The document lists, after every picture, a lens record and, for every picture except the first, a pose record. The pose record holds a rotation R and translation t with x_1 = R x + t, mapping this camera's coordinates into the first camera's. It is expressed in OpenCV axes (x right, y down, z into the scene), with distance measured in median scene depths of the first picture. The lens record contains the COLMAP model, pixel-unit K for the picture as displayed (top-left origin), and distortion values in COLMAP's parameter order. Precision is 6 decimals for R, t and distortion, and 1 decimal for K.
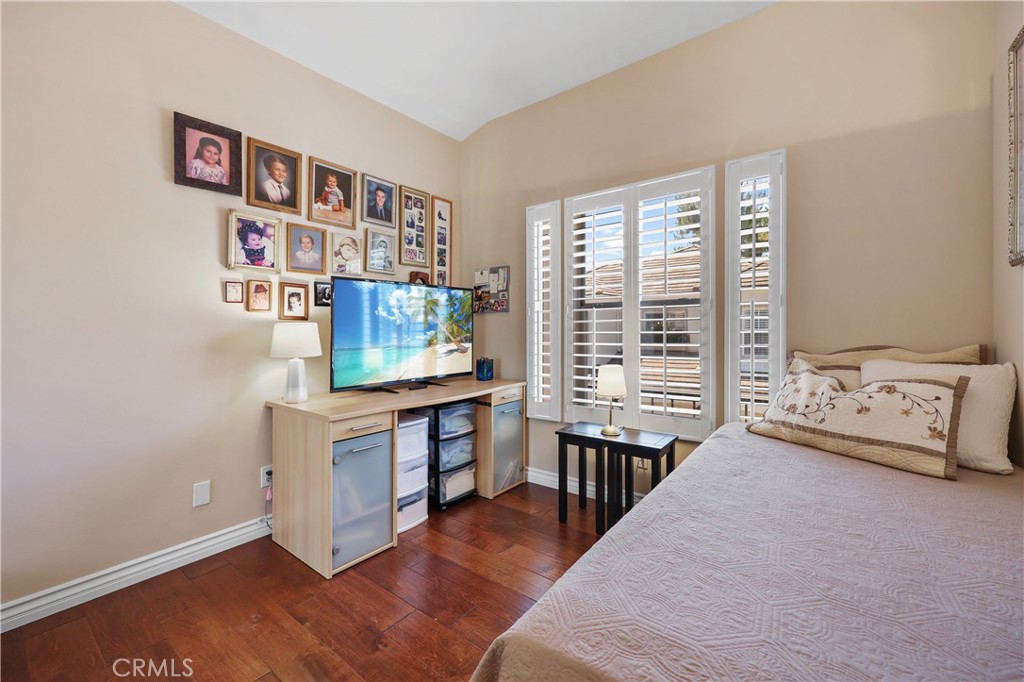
lens RADIAL K [[420.3, 0, 502.5], [0, 420.3, 318.8], [0, 0, 1]] dist [-0.002700, -0.000327]
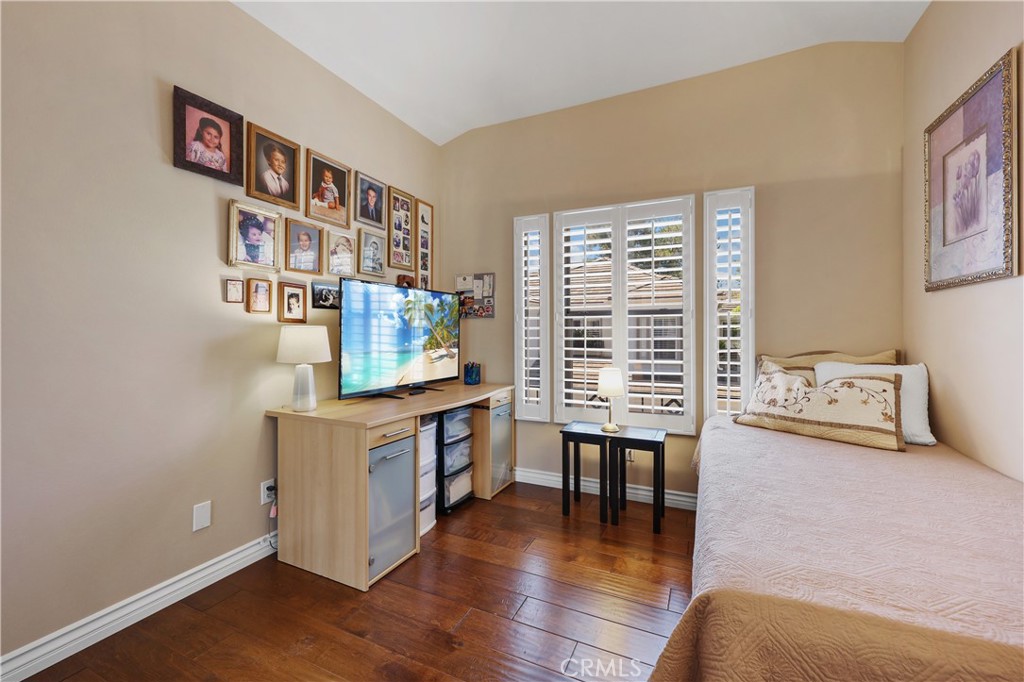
lens RADIAL K [[420.3, 0, 504.0], [0, 420.3, 322.8], [0, 0, 1]] dist [-0.002700, -0.000327]
pose [[0.975485, 0.015386, 0.219526, -0.259034], [-0.014783, 0.999881, -0.004387, -0.000035], [-0.219567, 0.001034, 0.975597, -0.012805]]
